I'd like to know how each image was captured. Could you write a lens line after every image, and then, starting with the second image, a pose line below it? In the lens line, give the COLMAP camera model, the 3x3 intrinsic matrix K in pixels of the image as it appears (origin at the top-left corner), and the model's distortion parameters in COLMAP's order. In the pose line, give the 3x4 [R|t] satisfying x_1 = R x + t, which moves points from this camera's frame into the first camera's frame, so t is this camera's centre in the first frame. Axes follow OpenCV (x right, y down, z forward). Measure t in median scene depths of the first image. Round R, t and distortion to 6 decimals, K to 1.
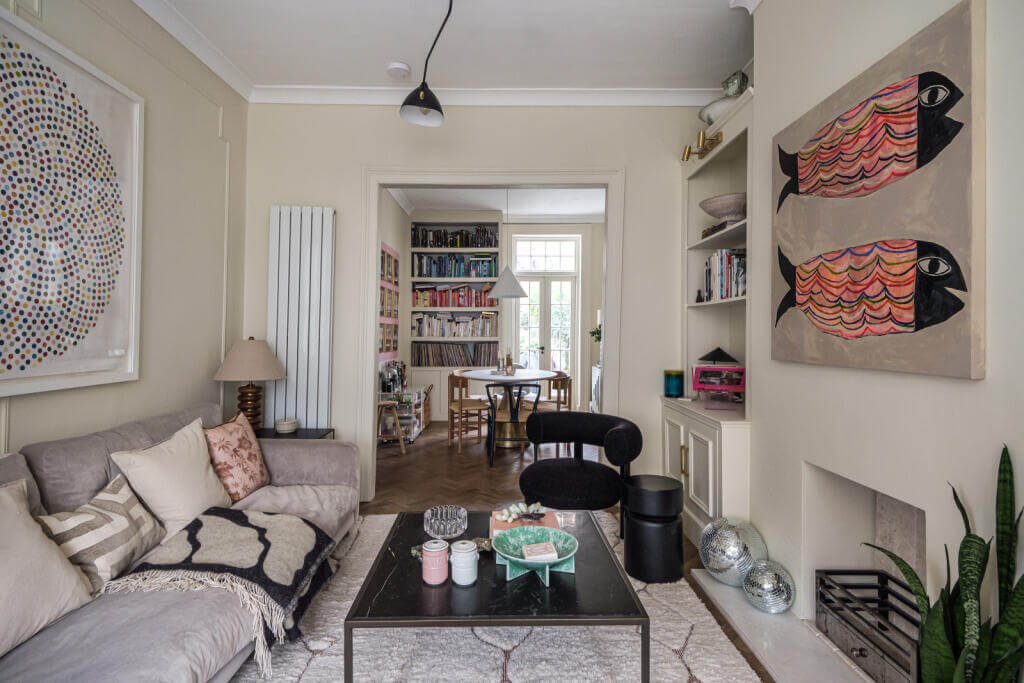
lens RADIAL K [[545.7, 0, 496.2], [0, 545.7, 326.6], [0, 0, 1]] dist [0.005908, -0.000274]
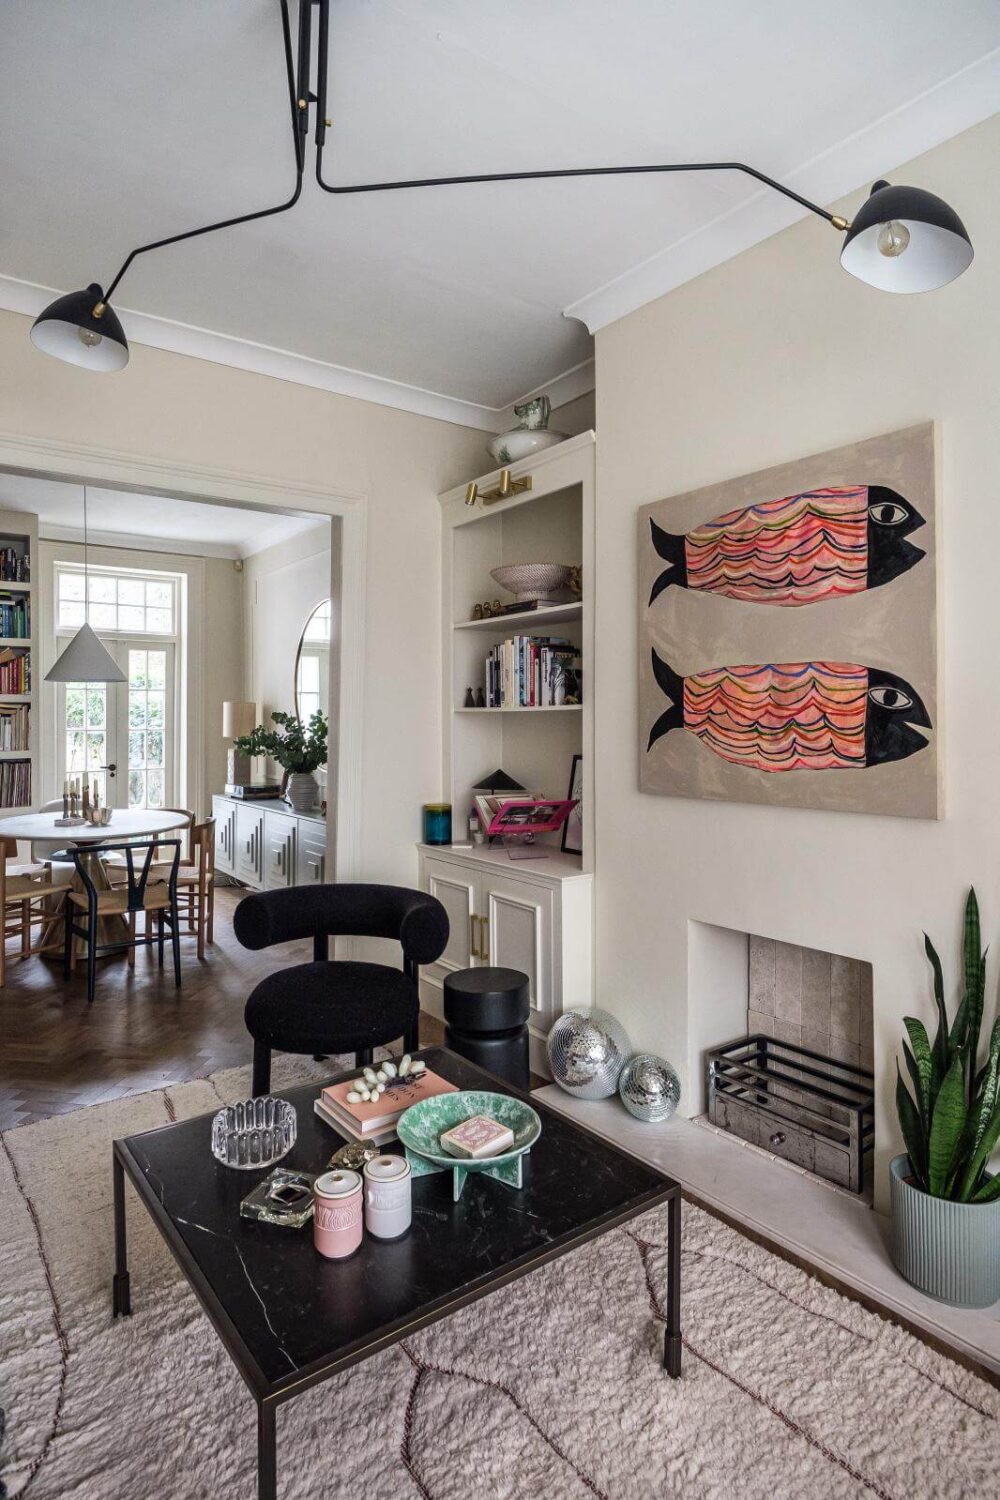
lens RADIAL K [[843.2, 0, 501.1], [0, 843.2, 707.7], [0, 0, 1]] dist [0.015766, -0.013994]
pose [[0.792573, 0.000269, 0.609777, -0.435065], [0.001023, 0.999998, -0.001771, -0.067174], [-0.609776, 0.002028, 0.792571, 0.195797]]
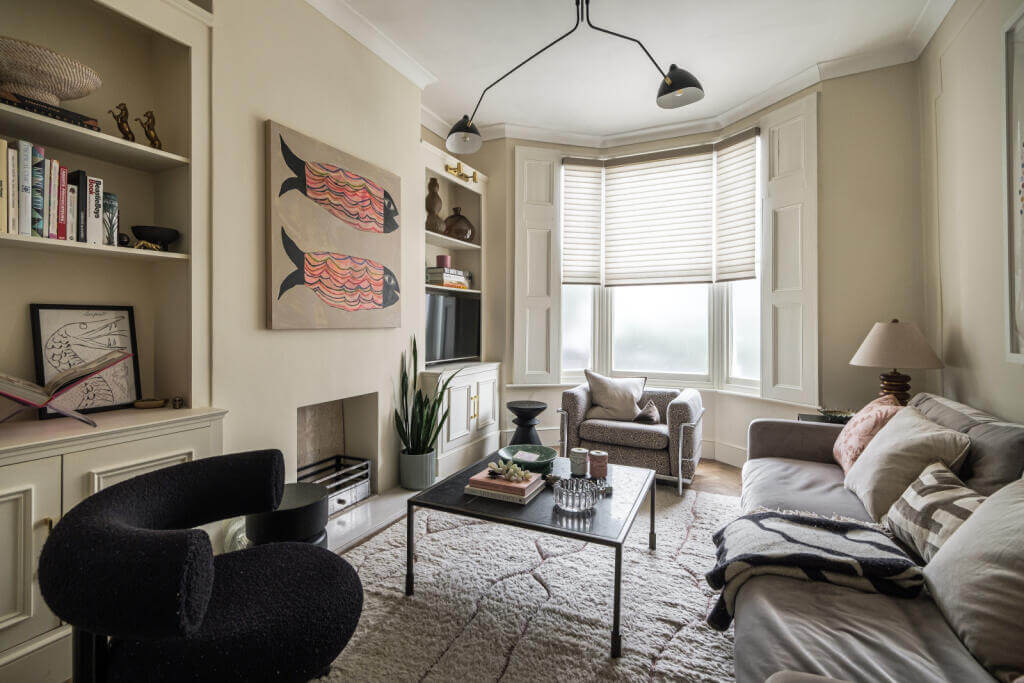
lens RADIAL K [[453.4, 0, 524.3], [0, 453.4, 323.4], [0, 0, 1]] dist [0.001744, -0.000590]
pose [[-0.922325, -0.006956, 0.386352, -0.329378], [-0.009473, 0.999944, -0.004612, 0.054009], [-0.386299, -0.007913, -0.922340, 1.846661]]
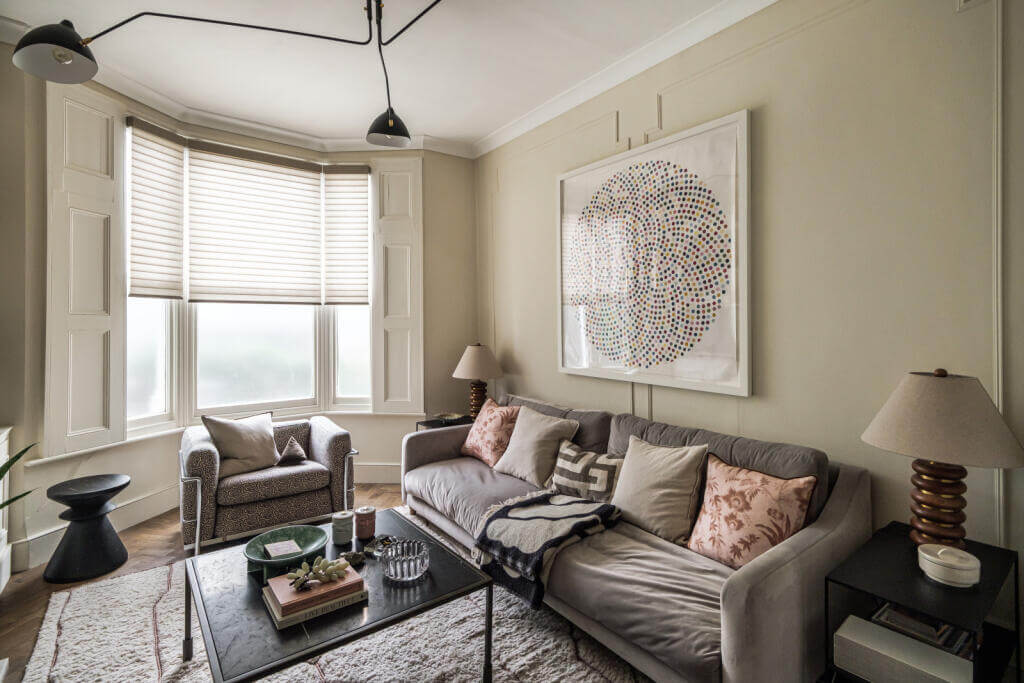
lens RADIAL K [[465.1, 0, 498.2], [0, 465.1, 322.6], [0, 0, 1]] dist [0.004577, -0.000645]
pose [[-0.793065, -0.007042, -0.609097, 0.269860], [0.000493, 0.999925, -0.012202, -0.033720], [0.609137, -0.009977, -0.793002, 1.773303]]
